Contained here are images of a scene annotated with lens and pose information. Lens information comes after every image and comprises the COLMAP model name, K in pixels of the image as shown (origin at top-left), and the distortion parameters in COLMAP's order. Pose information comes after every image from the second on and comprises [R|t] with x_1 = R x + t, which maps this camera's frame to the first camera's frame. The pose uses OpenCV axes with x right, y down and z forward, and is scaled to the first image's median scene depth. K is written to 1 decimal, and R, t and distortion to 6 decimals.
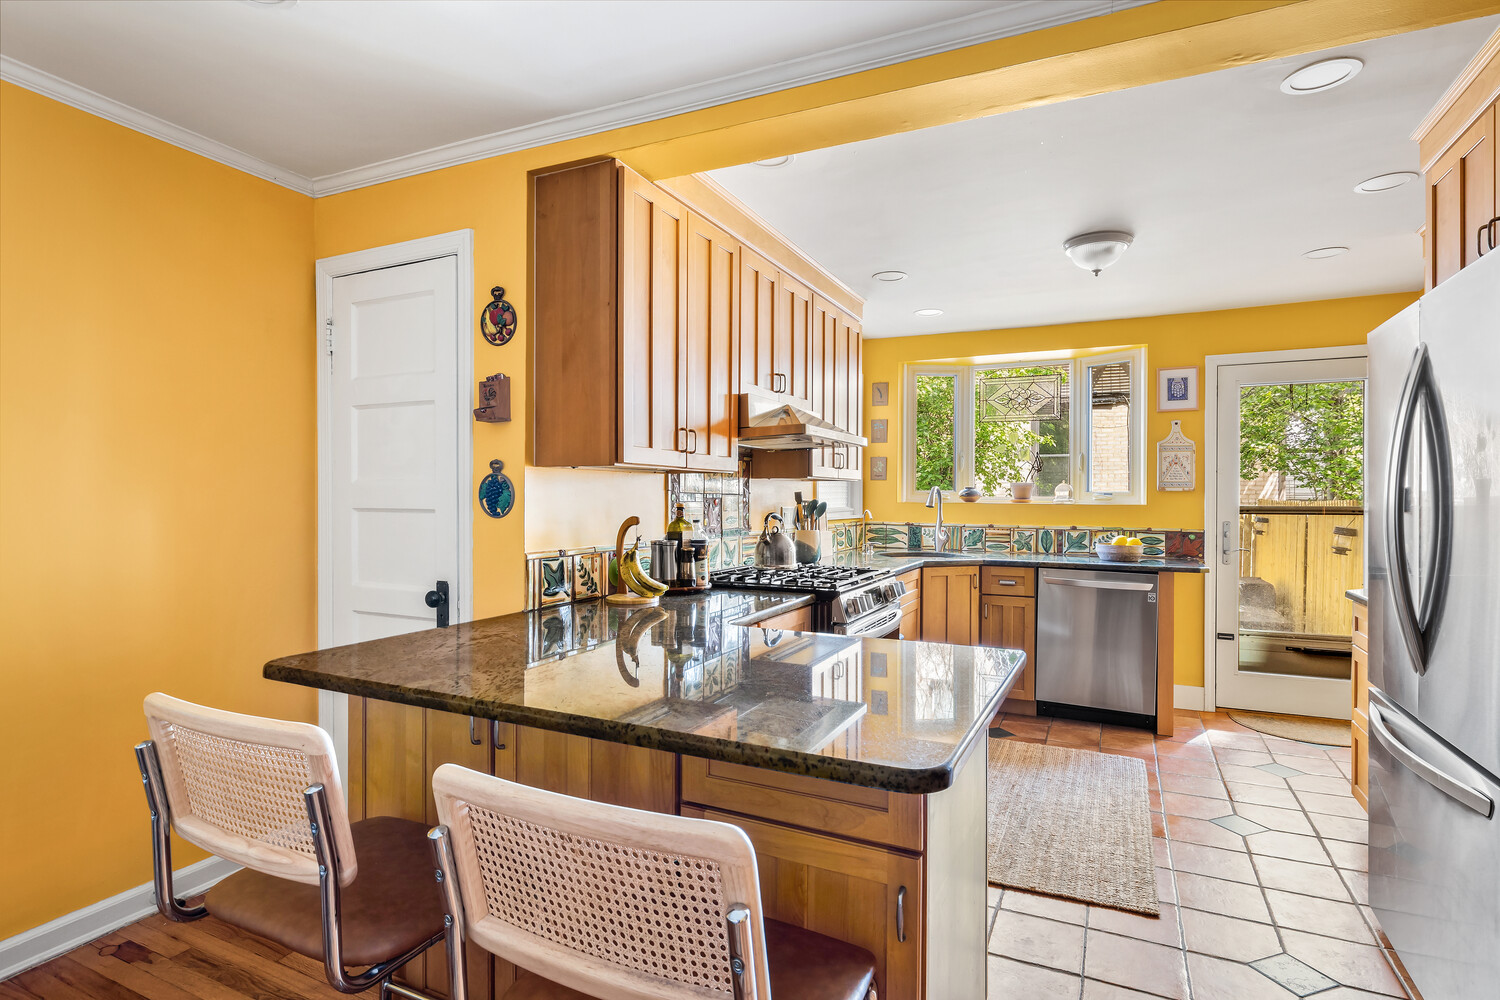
lens RADIAL K [[766.9, 0, 754.3], [0, 766.9, 496.5], [0, 0, 1]] dist [0.002154, -0.000058]
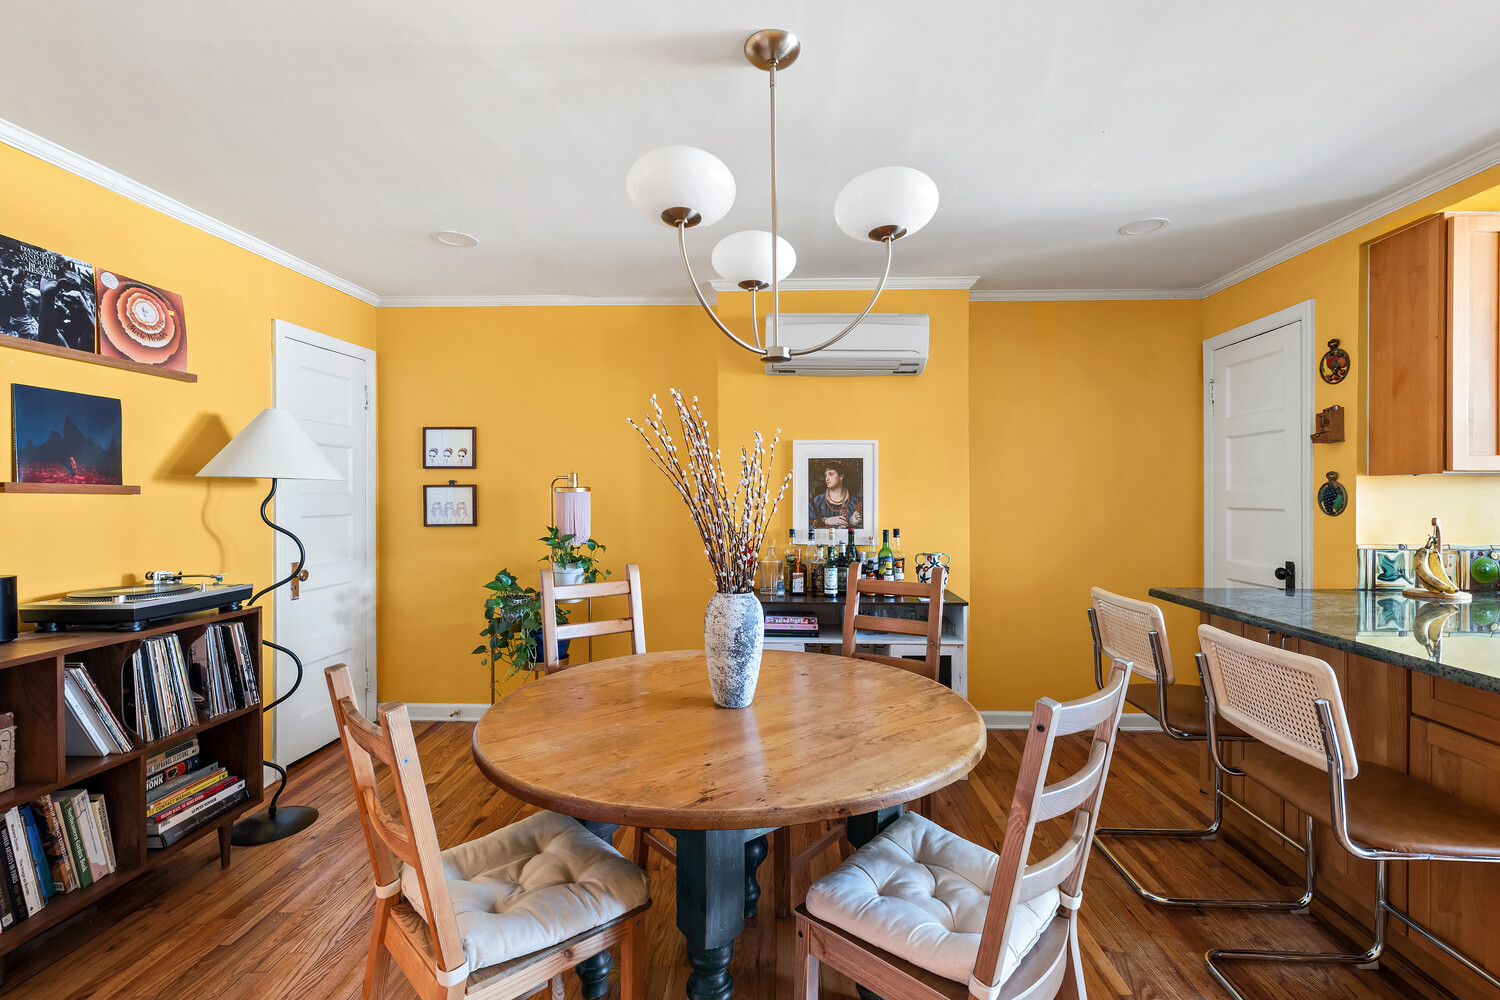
lens RADIAL K [[684.8, 0, 752.1], [0, 684.8, 498.4], [0, 0, 1]] dist [-0.004307, -0.000996]
pose [[0.391058, -0.000113, -0.920366, 0.348953], [-0.001612, 0.999998, -0.000808, 0.000730], [0.920364, 0.001799, 0.391058, -0.368138]]
